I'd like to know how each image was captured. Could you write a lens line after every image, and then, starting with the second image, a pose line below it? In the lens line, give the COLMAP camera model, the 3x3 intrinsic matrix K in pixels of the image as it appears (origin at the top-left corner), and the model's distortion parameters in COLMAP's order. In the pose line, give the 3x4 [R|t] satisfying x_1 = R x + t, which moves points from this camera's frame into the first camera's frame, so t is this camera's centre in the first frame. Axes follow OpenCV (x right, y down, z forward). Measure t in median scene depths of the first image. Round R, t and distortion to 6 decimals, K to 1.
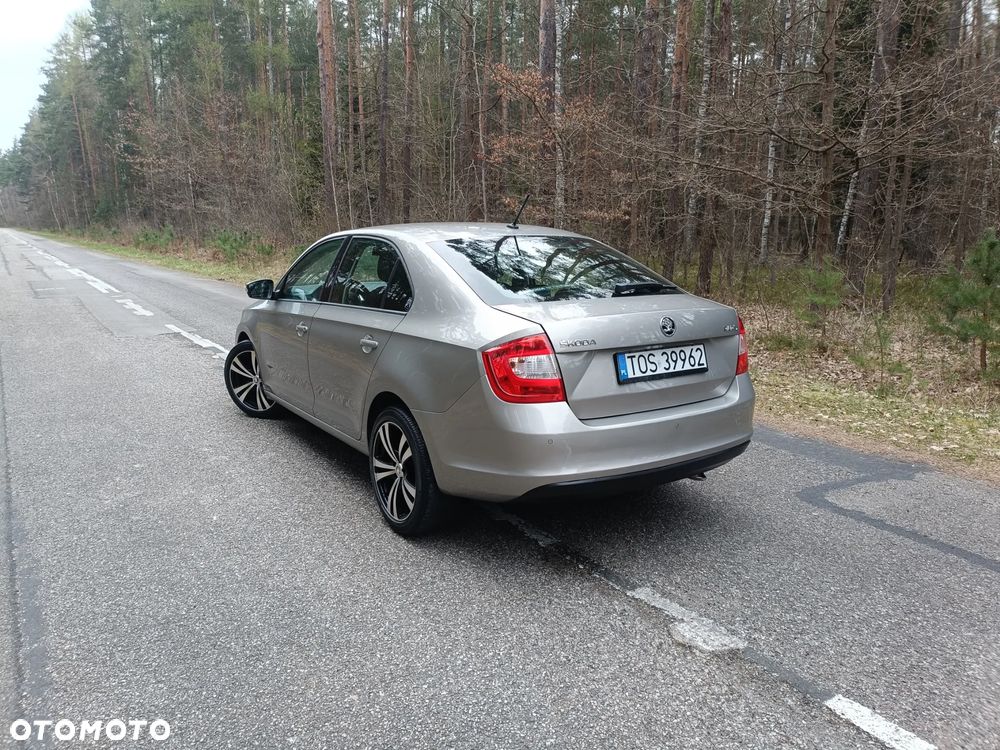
lens RADIAL K [[735.6, 0, 497.7], [0, 735.6, 371.8], [0, 0, 1]] dist [0.034423, -0.025753]
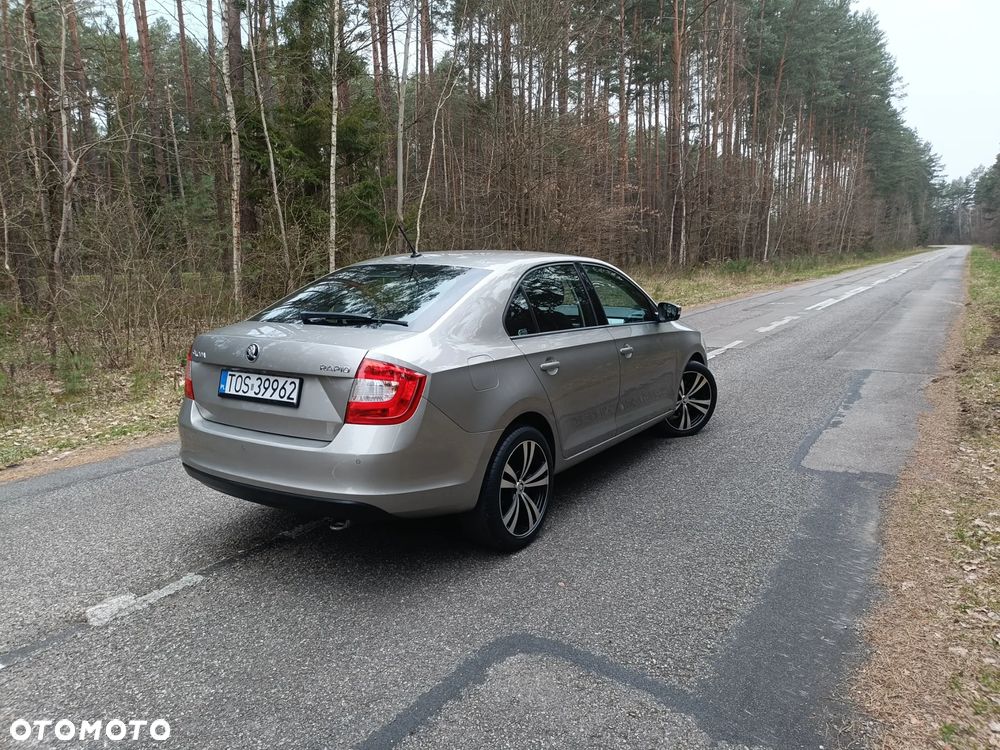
lens RADIAL K [[734.9, 0, 496.5], [0, 734.9, 372.5], [0, 0, 1]] dist [0.029523, -0.015149]
pose [[0.396604, 0.137206, -0.907678, 1.167221], [-0.161734, 0.983744, 0.078035, -0.151737], [0.903630, 0.115854, 0.412348, 0.776571]]
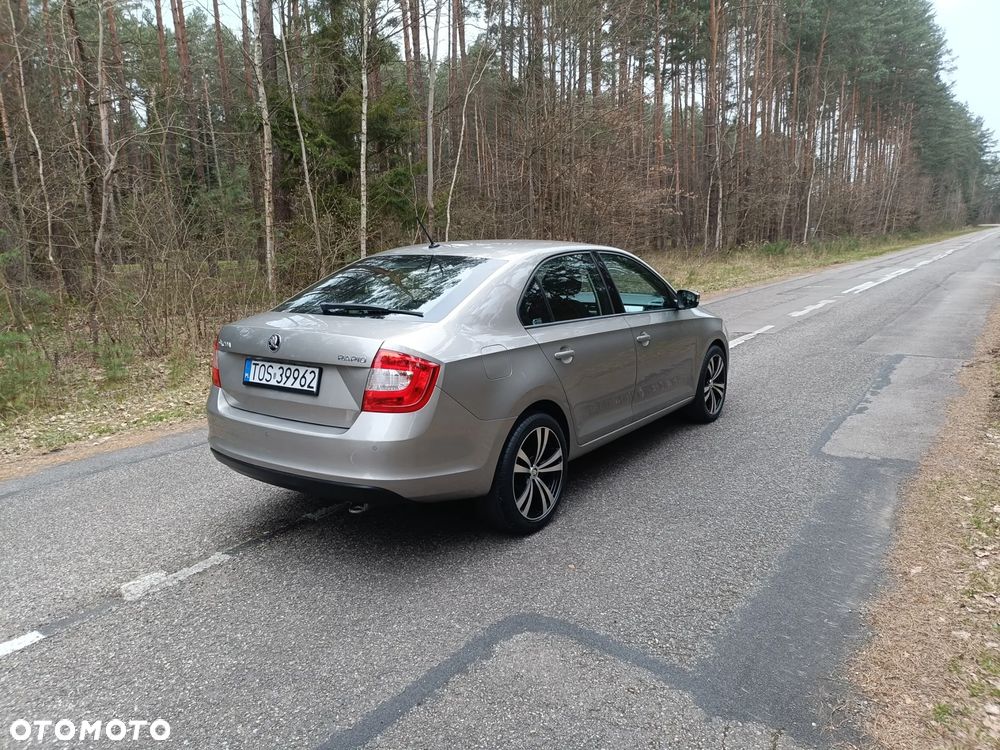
lens RADIAL K [[735.6, 0, 497.7], [0, 735.6, 371.8], [0, 0, 1]] dist [0.034423, -0.025753]
pose [[0.355513, 0.153364, -0.922003, 1.202738], [-0.154393, 0.982531, 0.103900, -0.162709], [0.921831, 0.105413, 0.372981, 0.791806]]
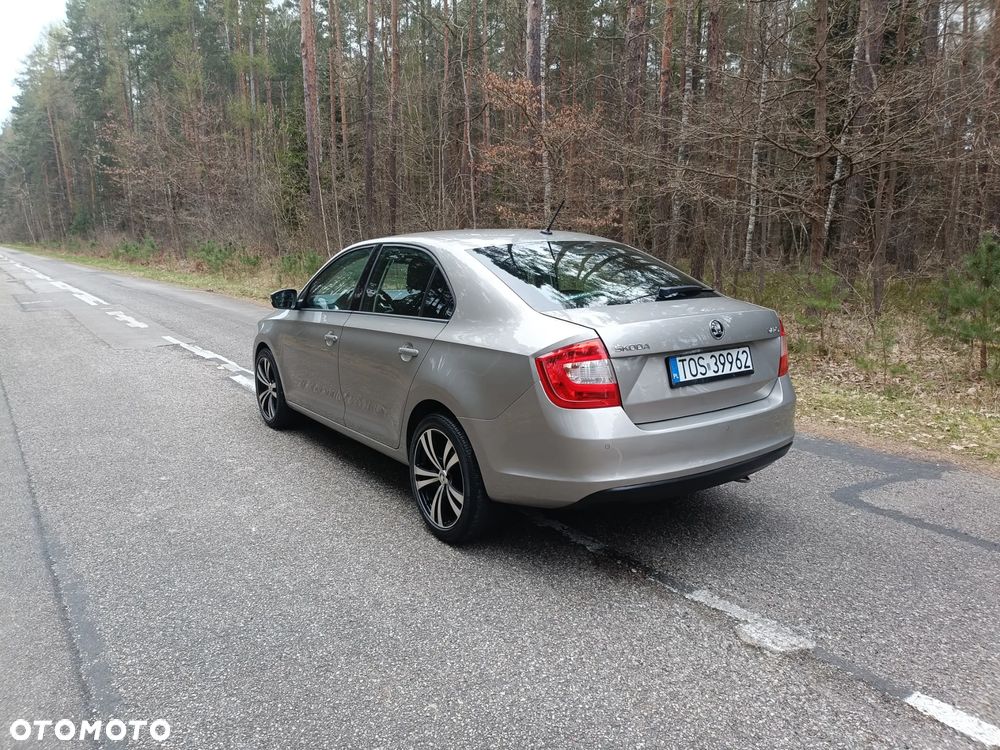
lens RADIAL K [[735.6, 0, 497.7], [0, 735.6, 371.8], [0, 0, 1]] dist [0.034423, -0.025753]
pose [[0.999609, -0.013840, 0.024314, -0.082391], [0.014107, 0.999842, -0.010845, 0.002398], [-0.024160, 0.011184, 0.999646, 0.000395]]
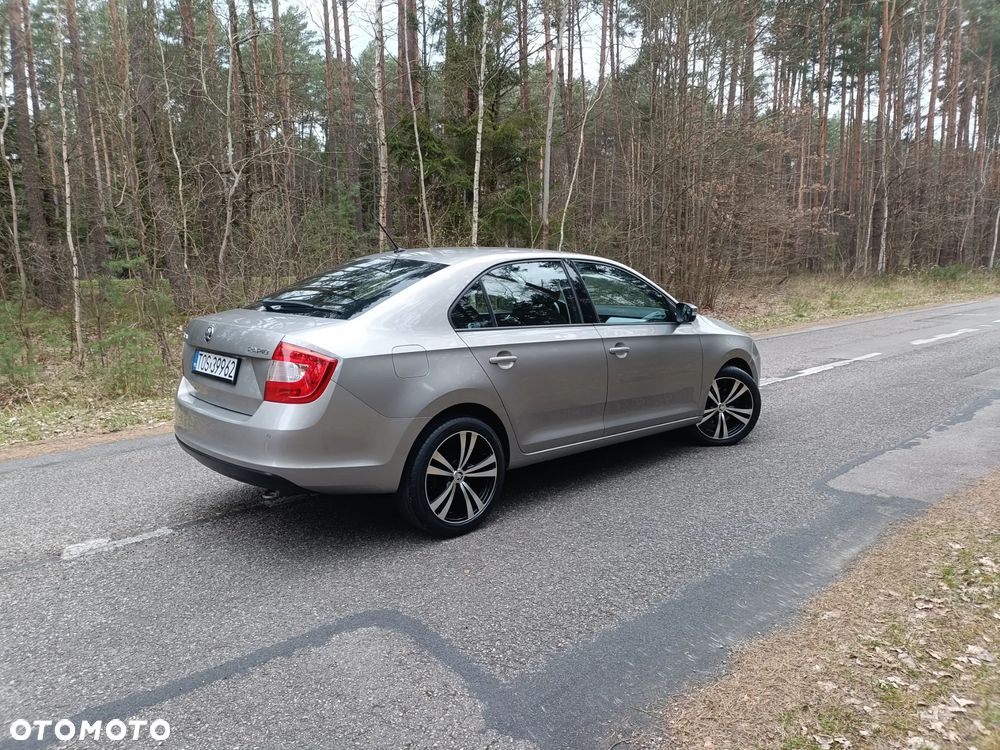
lens RADIAL K [[734.9, 0, 496.5], [0, 734.9, 372.5], [0, 0, 1]] dist [0.029523, -0.015149]
pose [[0.152693, 0.143362, -0.977820, 1.288944], [-0.182638, 0.976473, 0.114645, -0.195557], [0.971251, 0.161081, 0.175284, 1.098566]]
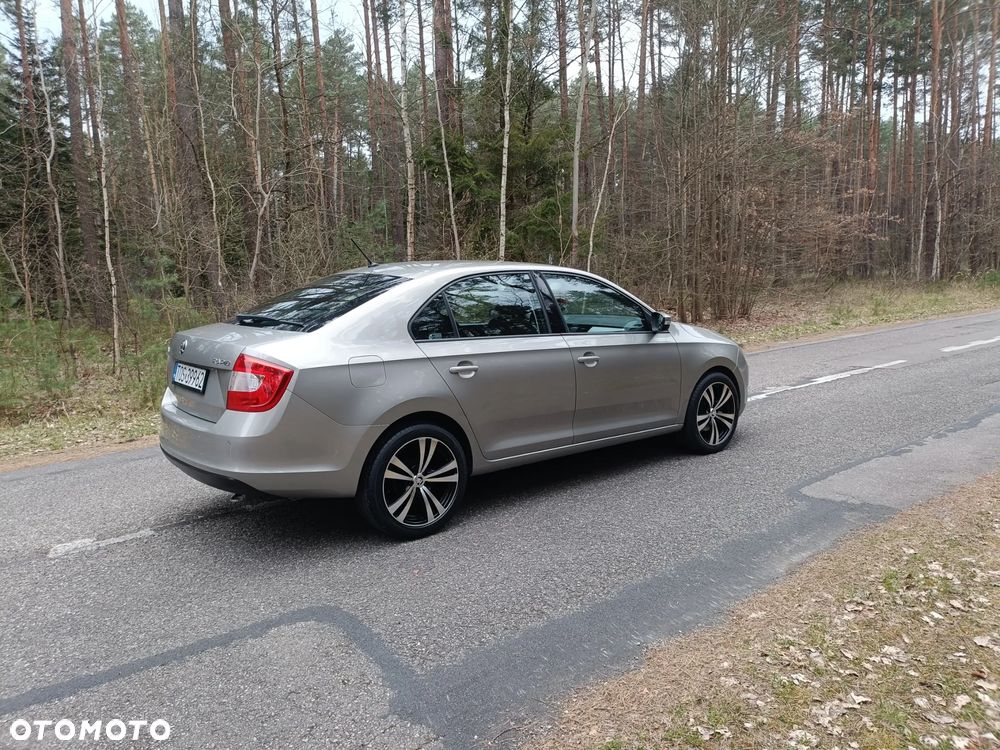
lens RADIAL K [[734.9, 0, 496.5], [0, 734.9, 372.5], [0, 0, 1]] dist [0.029523, -0.015149]
pose [[0.088007, 0.125998, -0.988119, 1.347606], [-0.166890, 0.979812, 0.110074, -0.219219], [0.982040, 0.155220, 0.107258, 1.228062]]
